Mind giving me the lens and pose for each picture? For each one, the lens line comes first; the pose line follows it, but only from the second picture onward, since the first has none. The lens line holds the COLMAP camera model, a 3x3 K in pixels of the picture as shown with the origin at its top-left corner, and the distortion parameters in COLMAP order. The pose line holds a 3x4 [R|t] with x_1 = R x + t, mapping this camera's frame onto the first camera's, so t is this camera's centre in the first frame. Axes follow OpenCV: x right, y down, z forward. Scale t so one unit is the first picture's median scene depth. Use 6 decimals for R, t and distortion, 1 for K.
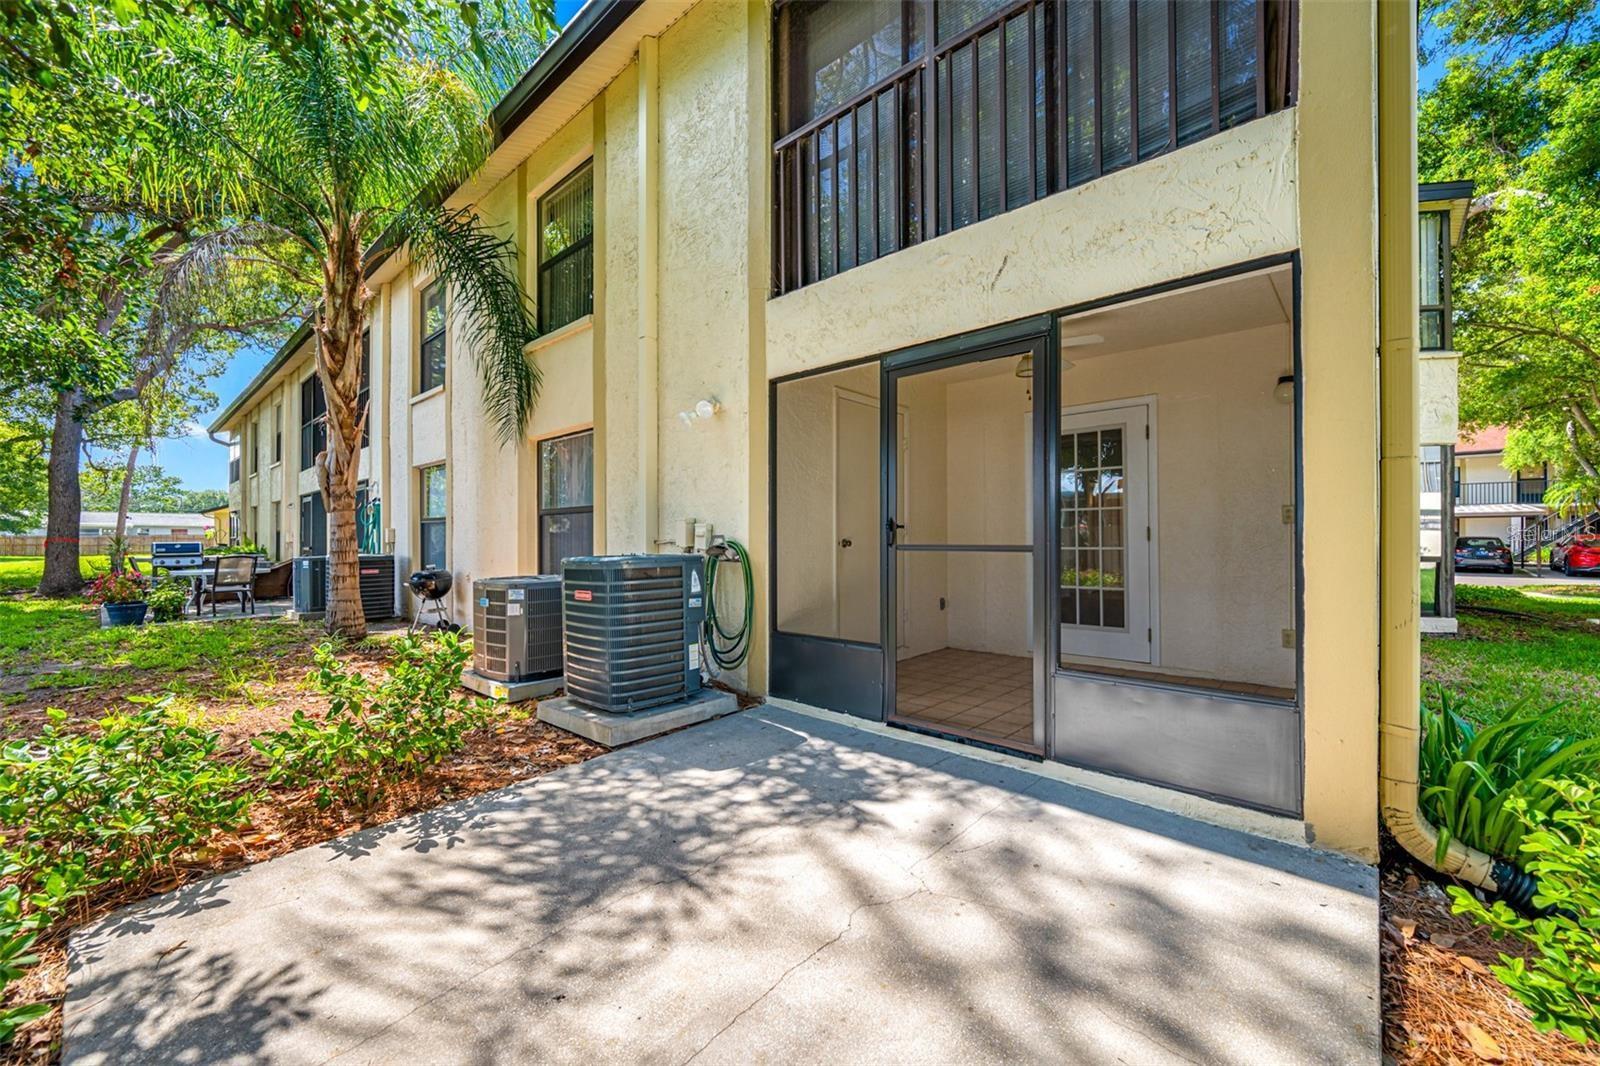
lens RADIAL K [[646.3, 0, 805.7], [0, 646.3, 530.6], [0, 0, 1]] dist [0.002416, 0.000399]
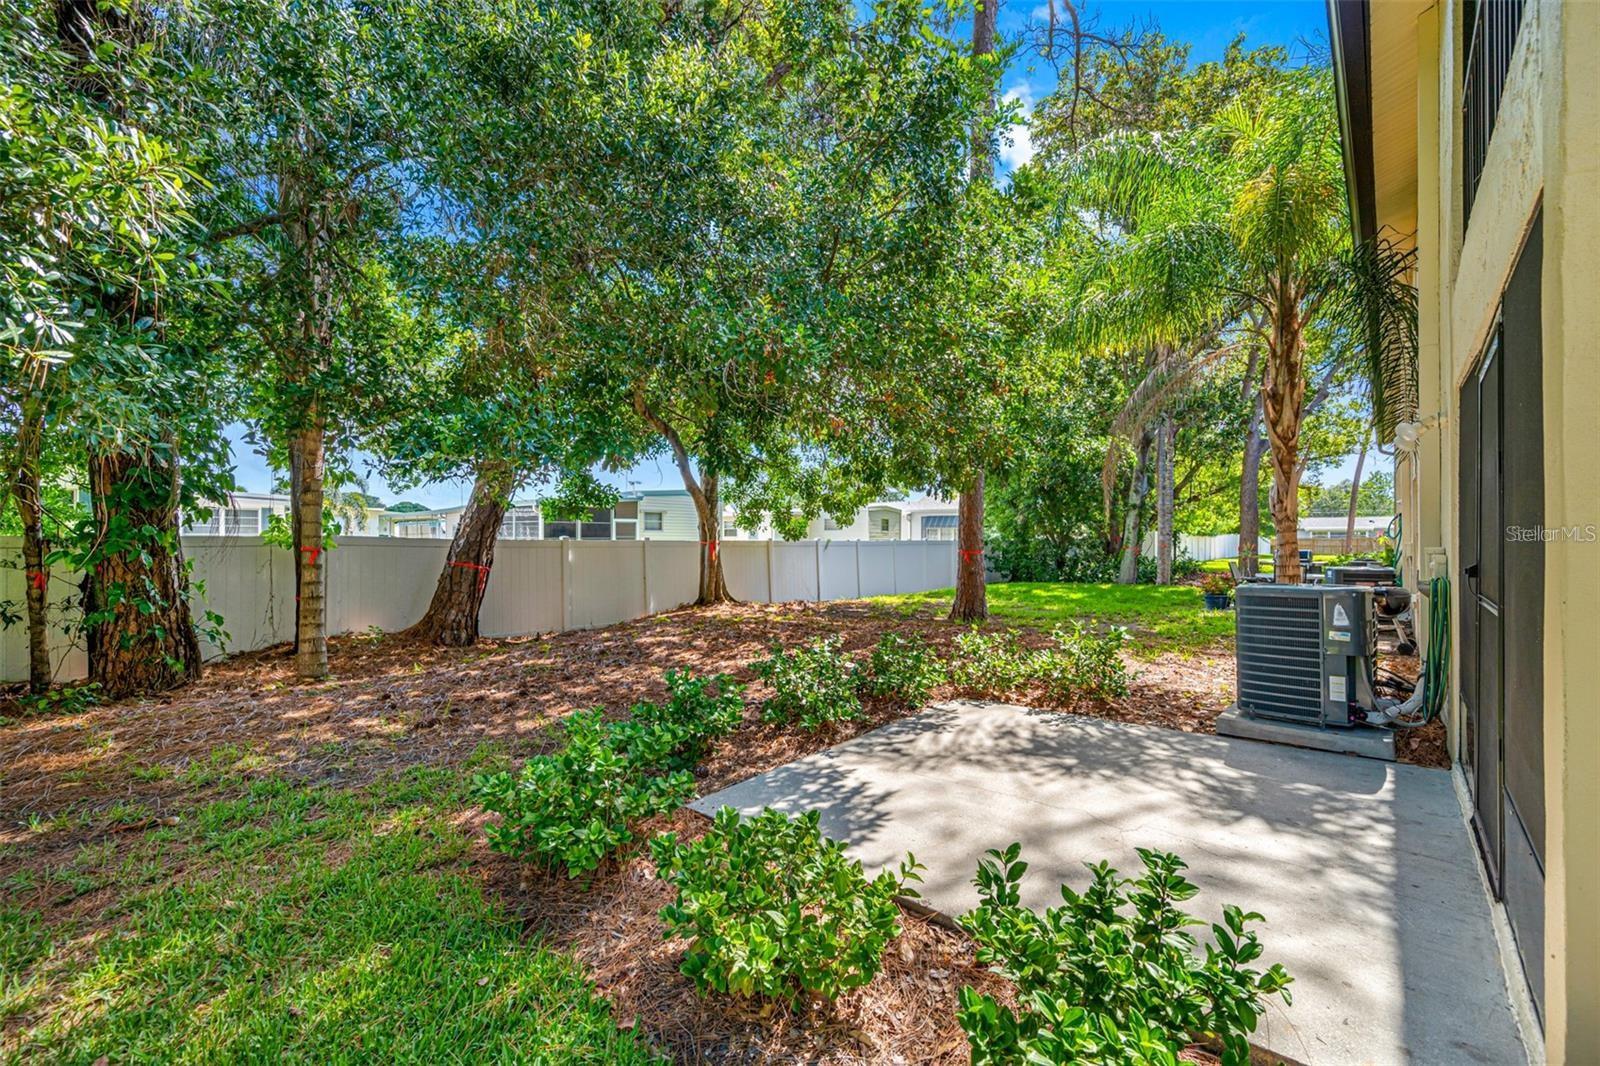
lens RADIAL K [[646.3, 0, 804.5], [0, 646.3, 537.8], [0, 0, 1]] dist [0.002416, 0.000399]
pose [[-0.007458, 0.004471, -0.999962, 1.349316], [0.003781, 0.999983, 0.004442, -0.078297], [0.999965, -0.003748, -0.007475, 0.288942]]
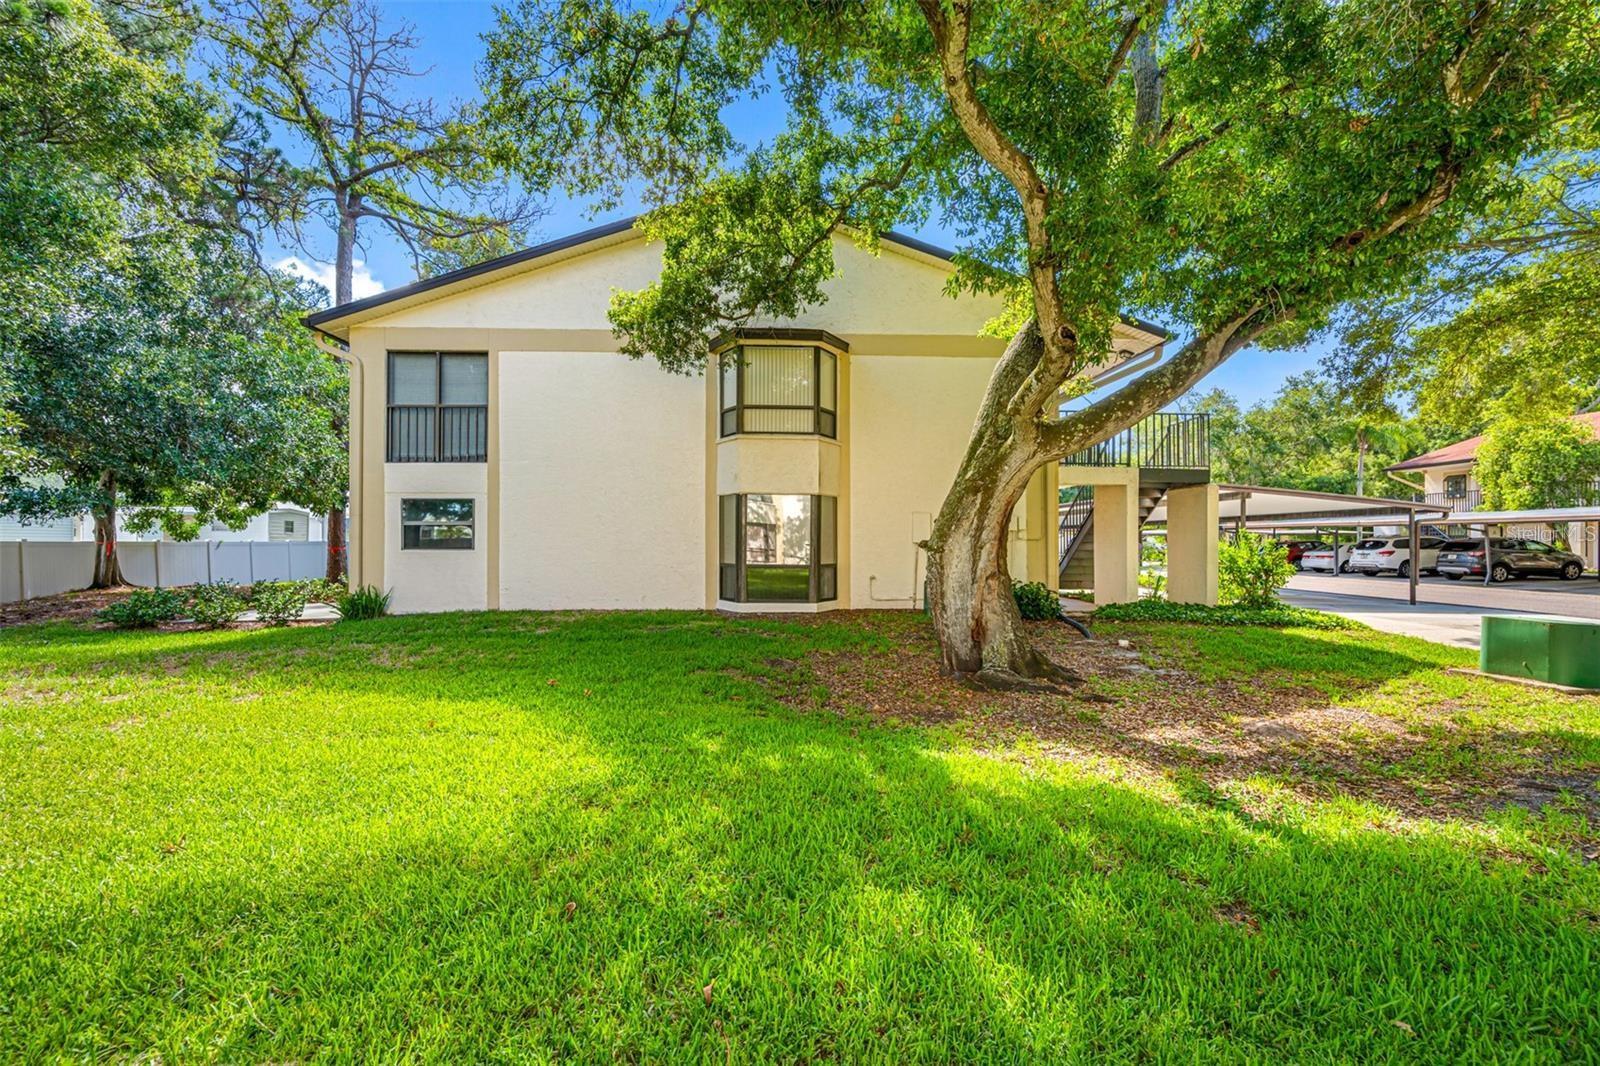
lens RADIAL K [[646.3, 0, 798.9], [0, 646.3, 535.6], [0, 0, 1]] dist [0.002416, 0.000399]
pose [[0.691896, 0.002595, -0.721992, 3.786613], [-0.003409, 0.999994, 0.000327, -0.102066], [0.721989, 0.002235, 0.691901, 0.181140]]
